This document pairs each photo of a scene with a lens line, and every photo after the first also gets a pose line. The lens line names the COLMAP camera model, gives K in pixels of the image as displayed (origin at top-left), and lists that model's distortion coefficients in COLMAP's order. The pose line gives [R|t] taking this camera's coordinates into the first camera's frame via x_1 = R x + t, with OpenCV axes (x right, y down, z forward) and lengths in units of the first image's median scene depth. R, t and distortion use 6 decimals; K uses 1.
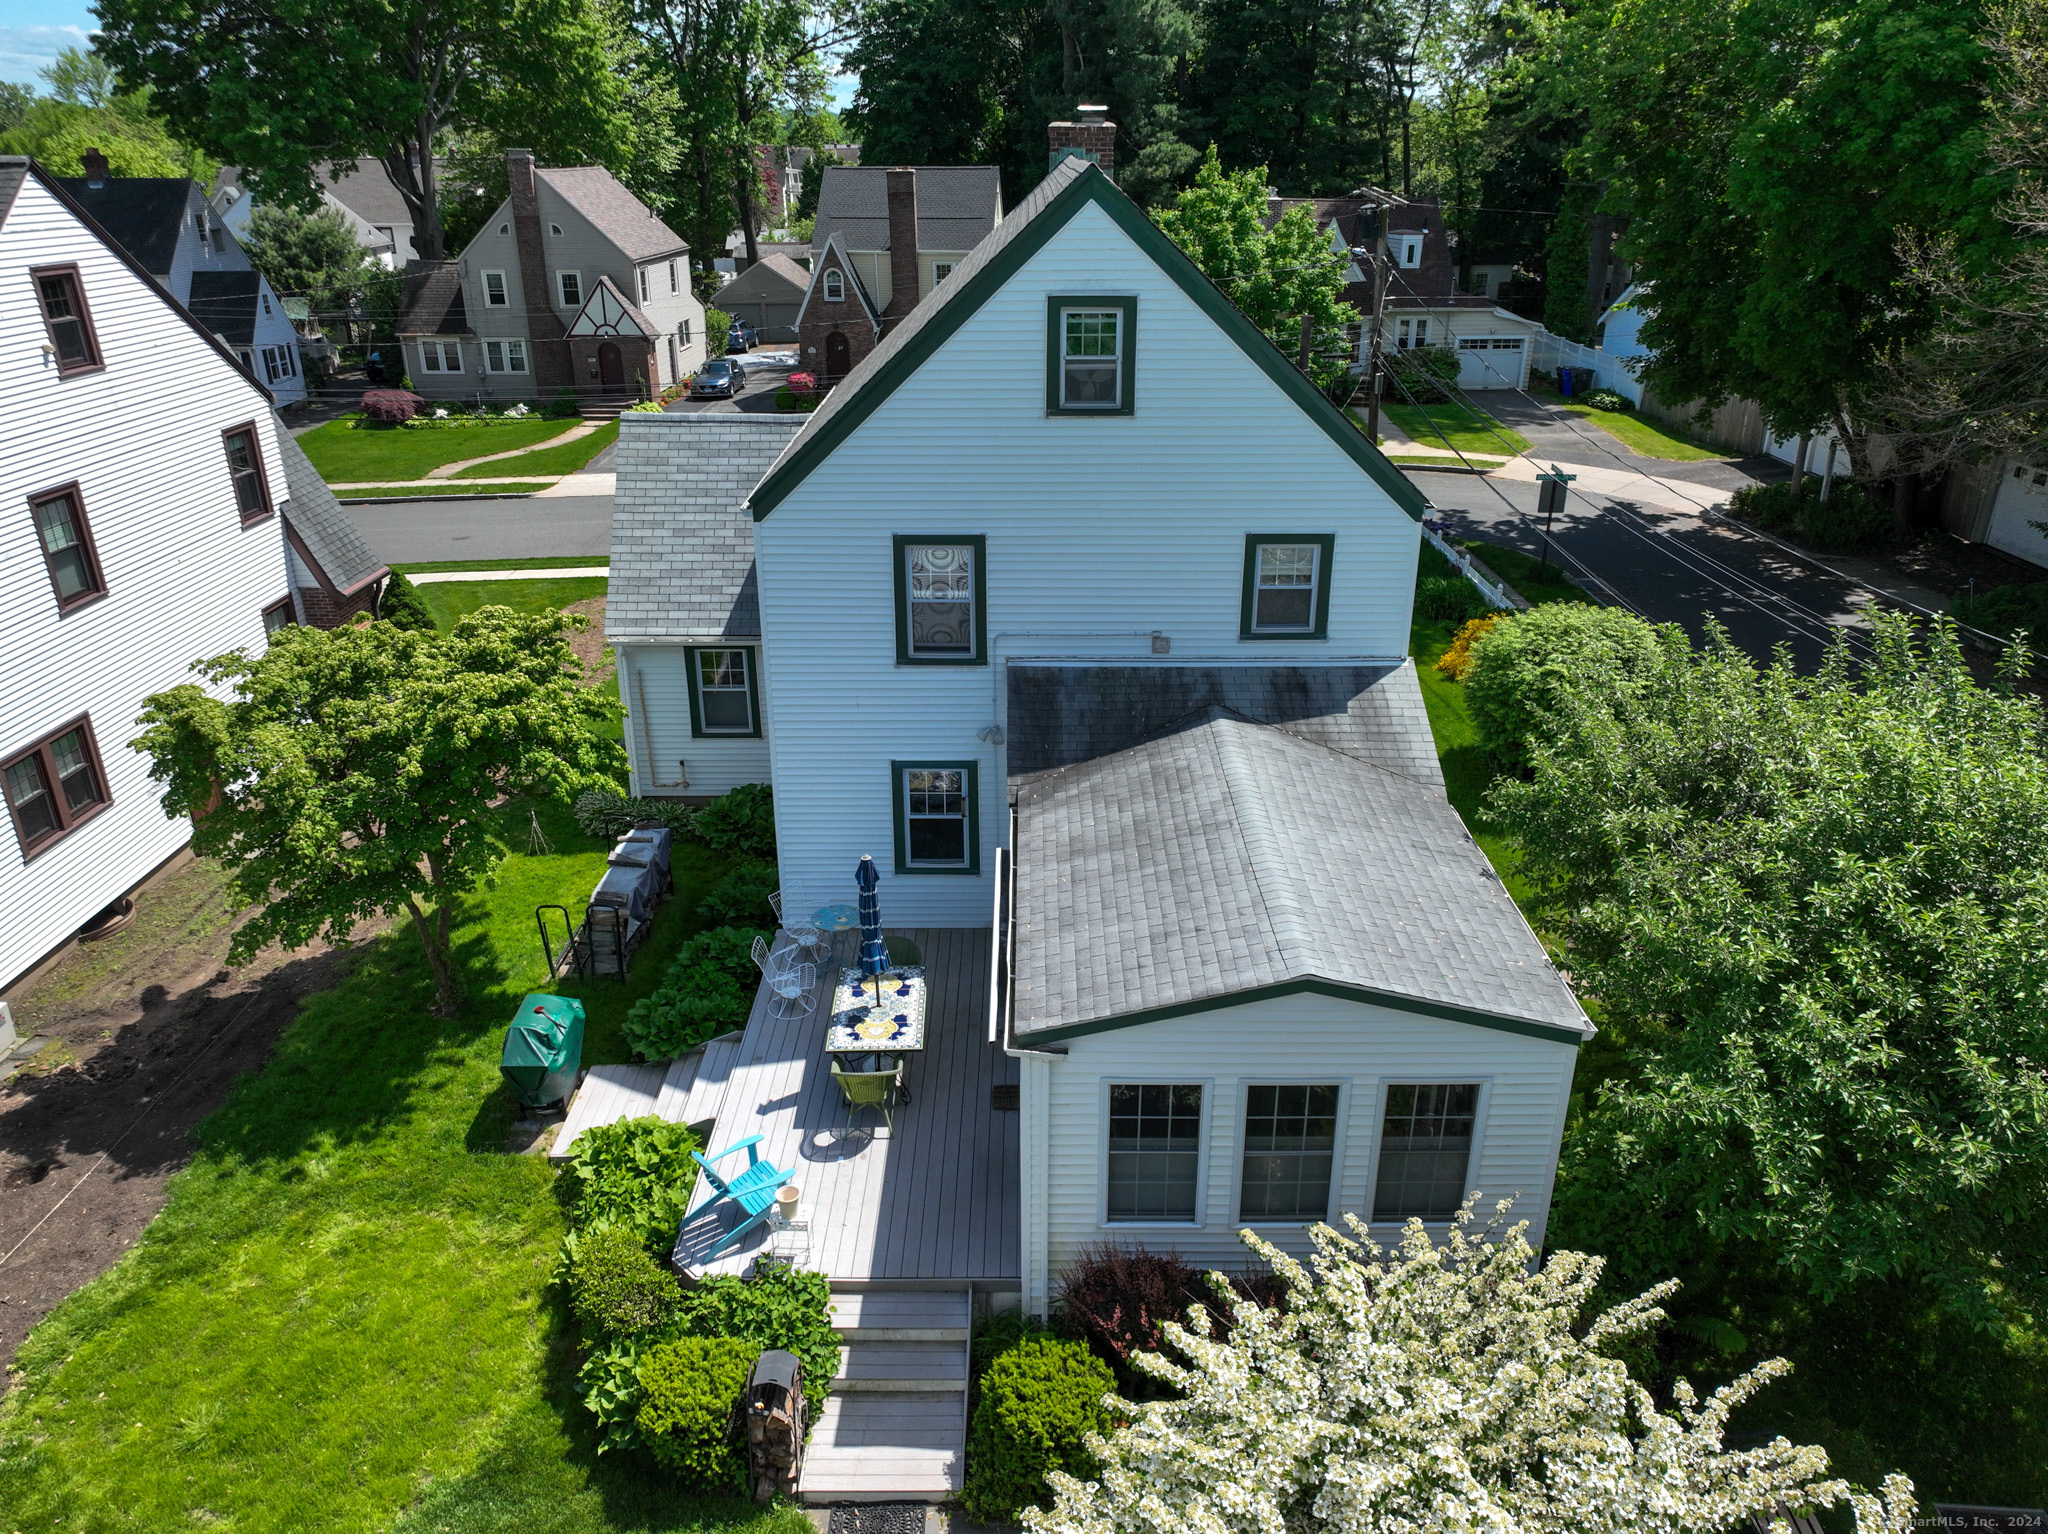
lens RADIAL K [[1440.0, 0, 1030.1], [0, 1440.0, 761.2], [0, 0, 1]] dist [-0.000145, 0.010795]
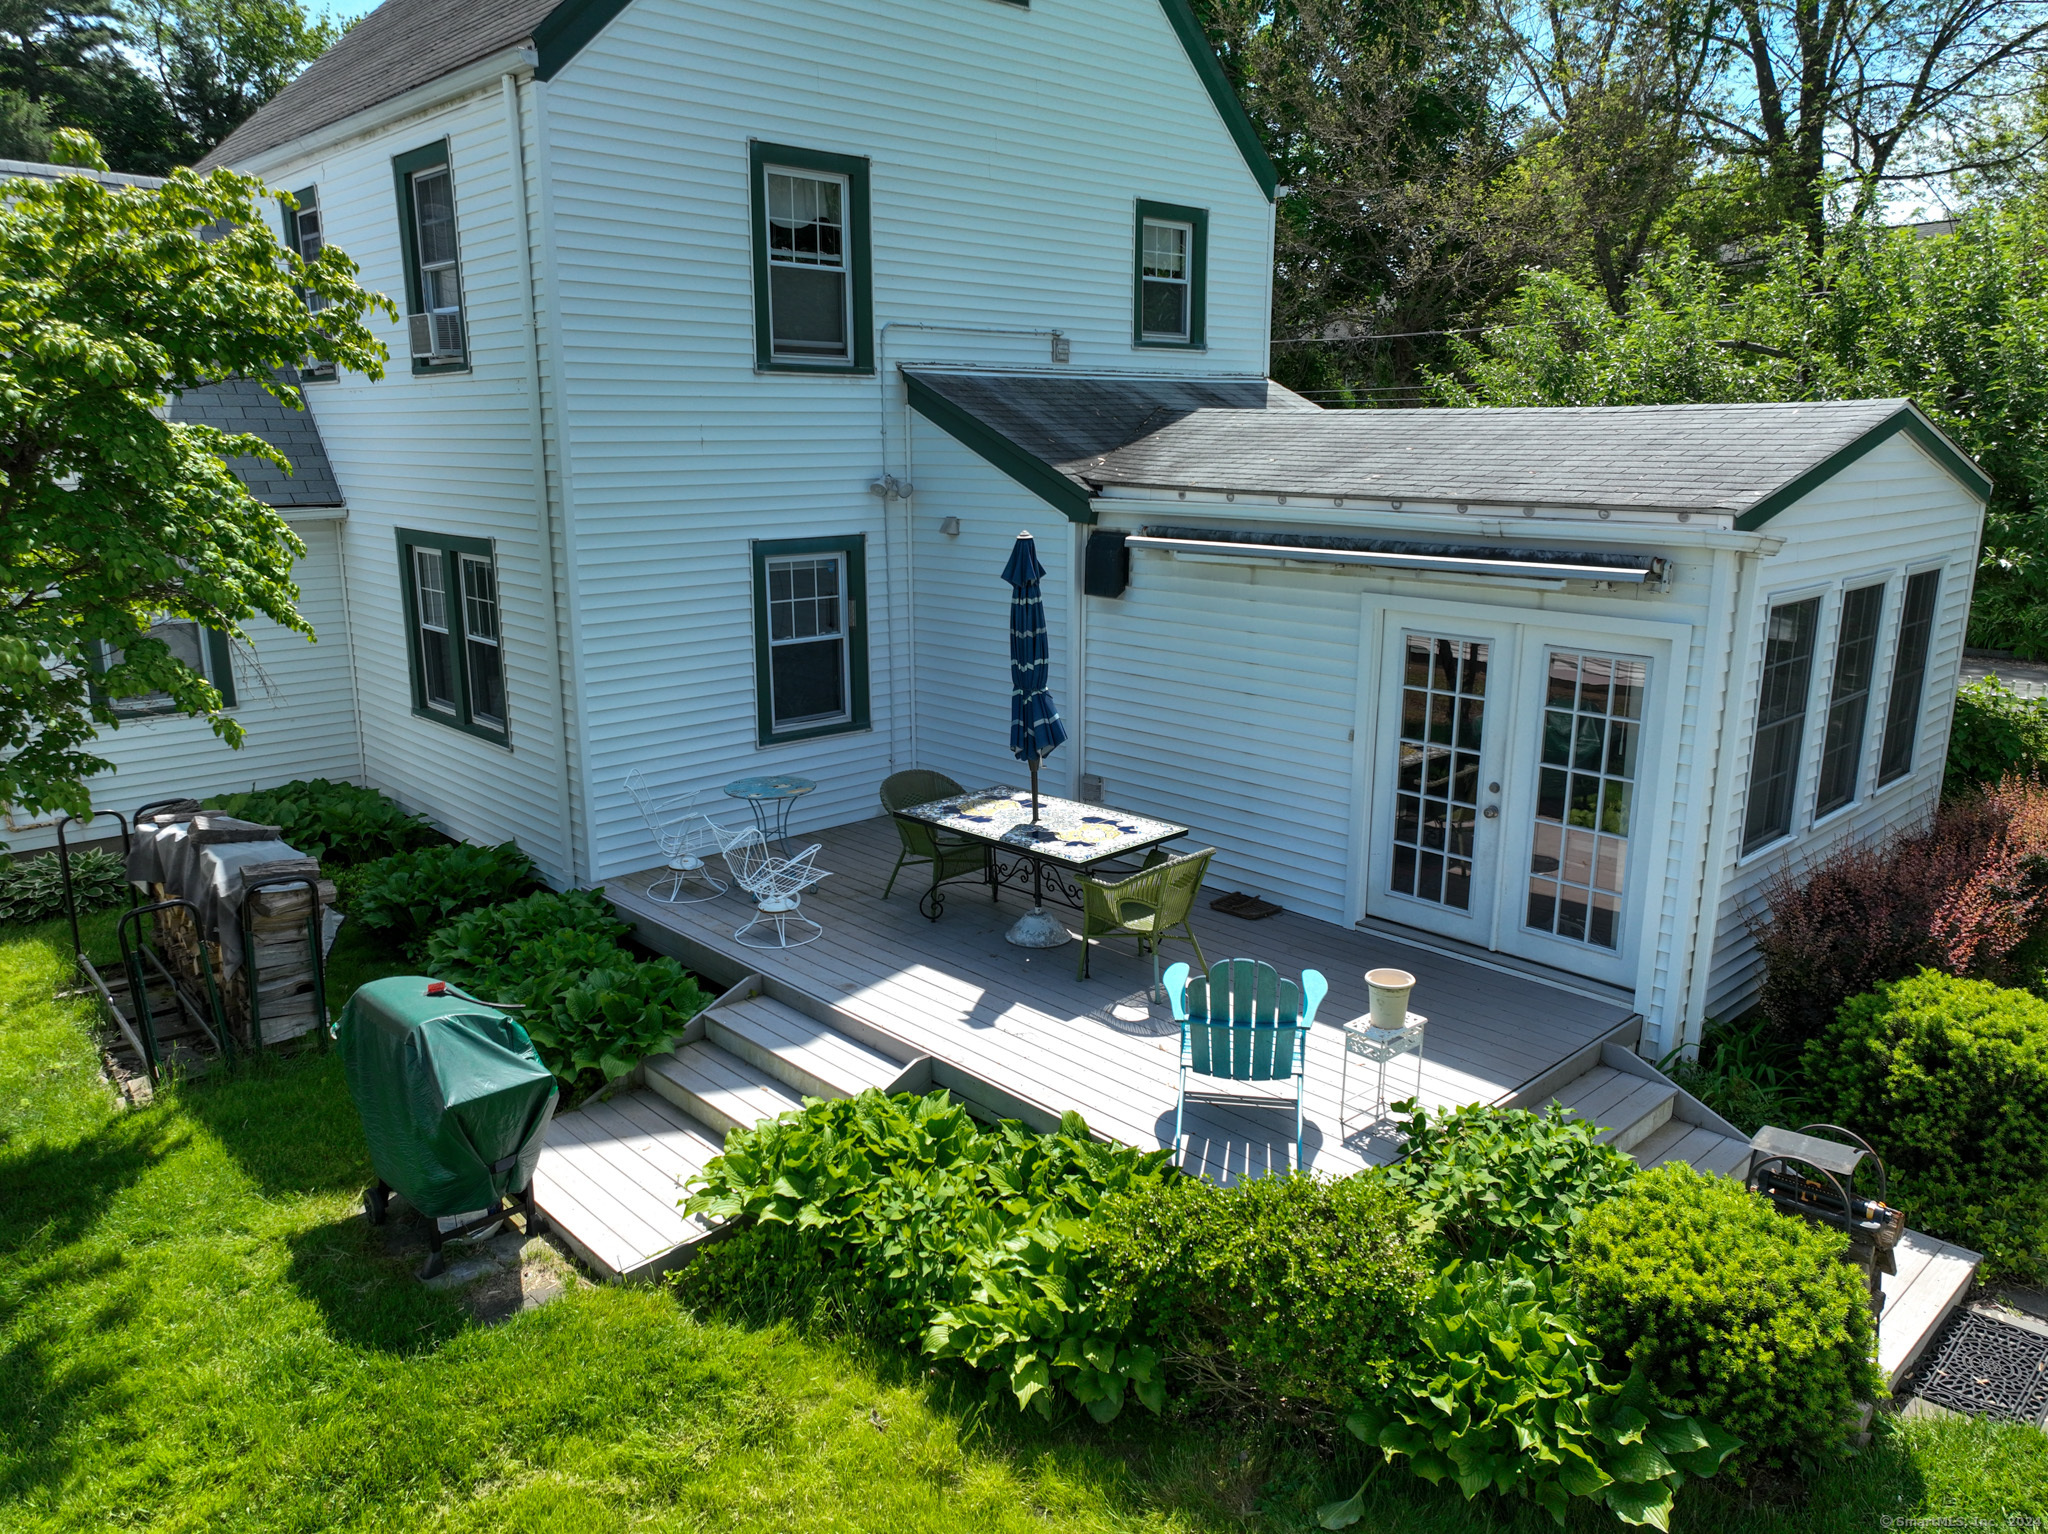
lens RADIAL K [[1440.0, 0, 1030.1], [0, 1440.0, 761.2], [0, 0, 1]] dist [-0.000145, 0.010795]
pose [[0.728334, -0.155394, 0.667369, -0.460726], [0.273018, 0.959109, -0.074634, 0.177767], [-0.628482, 0.236563, 0.740978, 0.528145]]
